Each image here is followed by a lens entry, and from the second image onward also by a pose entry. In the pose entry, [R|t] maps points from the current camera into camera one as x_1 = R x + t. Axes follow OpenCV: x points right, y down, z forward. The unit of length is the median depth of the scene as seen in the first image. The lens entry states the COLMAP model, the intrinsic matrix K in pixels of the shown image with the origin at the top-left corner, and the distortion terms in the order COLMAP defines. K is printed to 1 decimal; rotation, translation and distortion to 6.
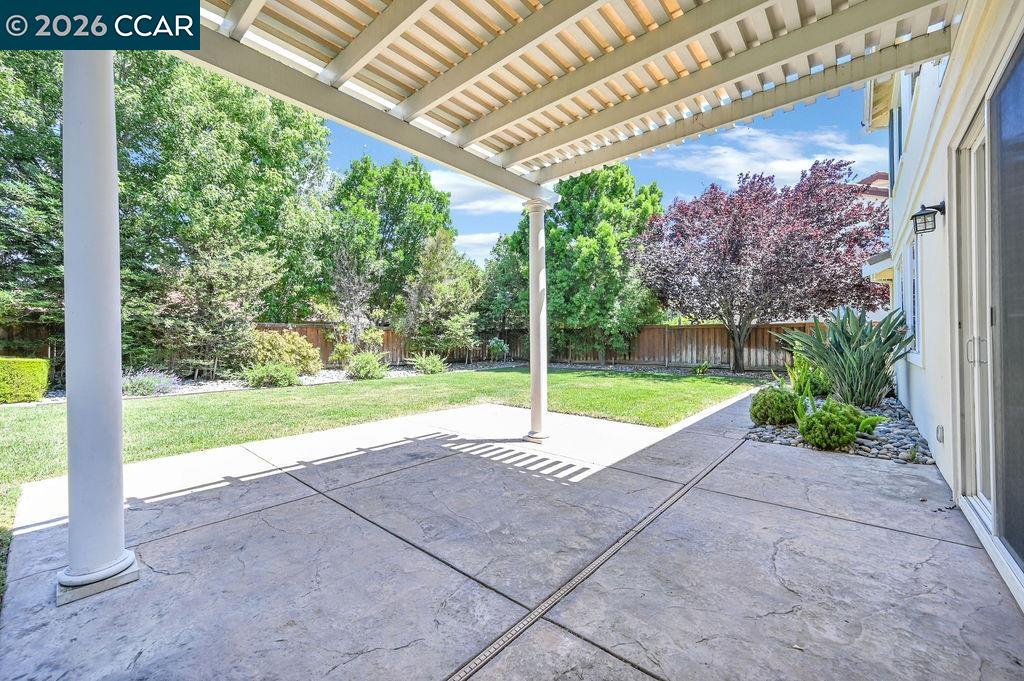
lens RADIAL K [[420.3, 0, 512.0], [0, 420.3, 340.5], [0, 0, 1]] dist [-0.001683, -0.000277]
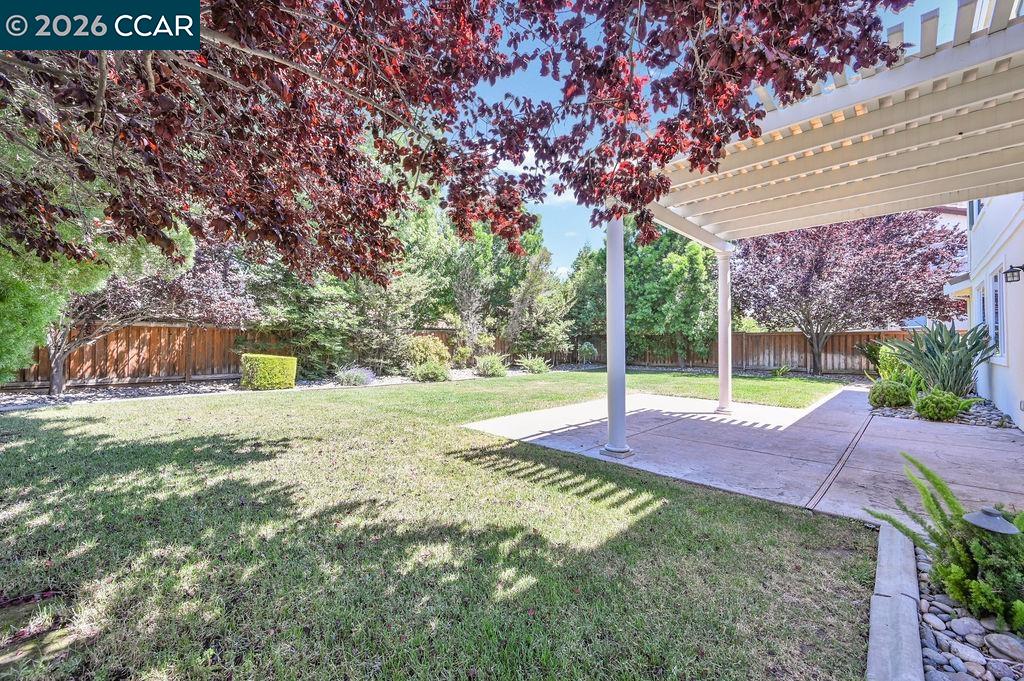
lens RADIAL K [[420.3, 0, 512.0], [0, 420.3, 340.5], [0, 0, 1]] dist [-0.001683, -0.000277]
pose [[0.997628, 0.005303, -0.068629, -0.183538], [-0.005994, 0.999933, -0.009865, 0.000288], [0.068572, 0.010253, 0.997593, -0.164821]]
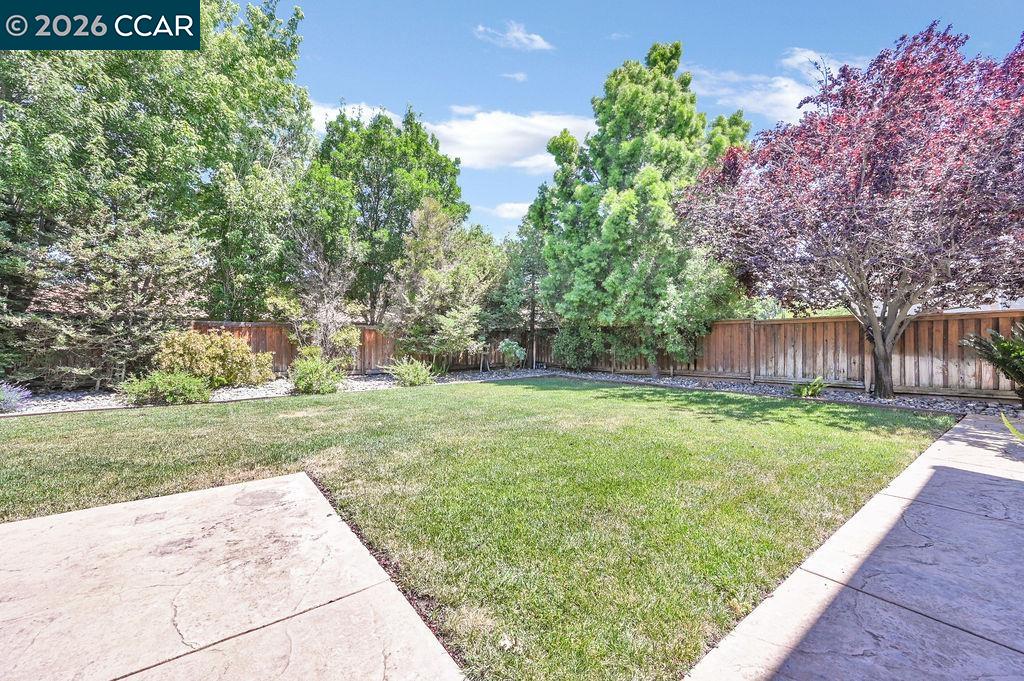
lens RADIAL K [[417.9, 0, 506.9], [0, 417.9, 347.3], [0, 0, 1]] dist [-0.000695, -0.000350]
pose [[0.976943, 0.002011, -0.213489, 0.140404], [0.000167, 0.999948, 0.010180, 0.001107], [0.213499, -0.009981, 0.976892, 0.294850]]
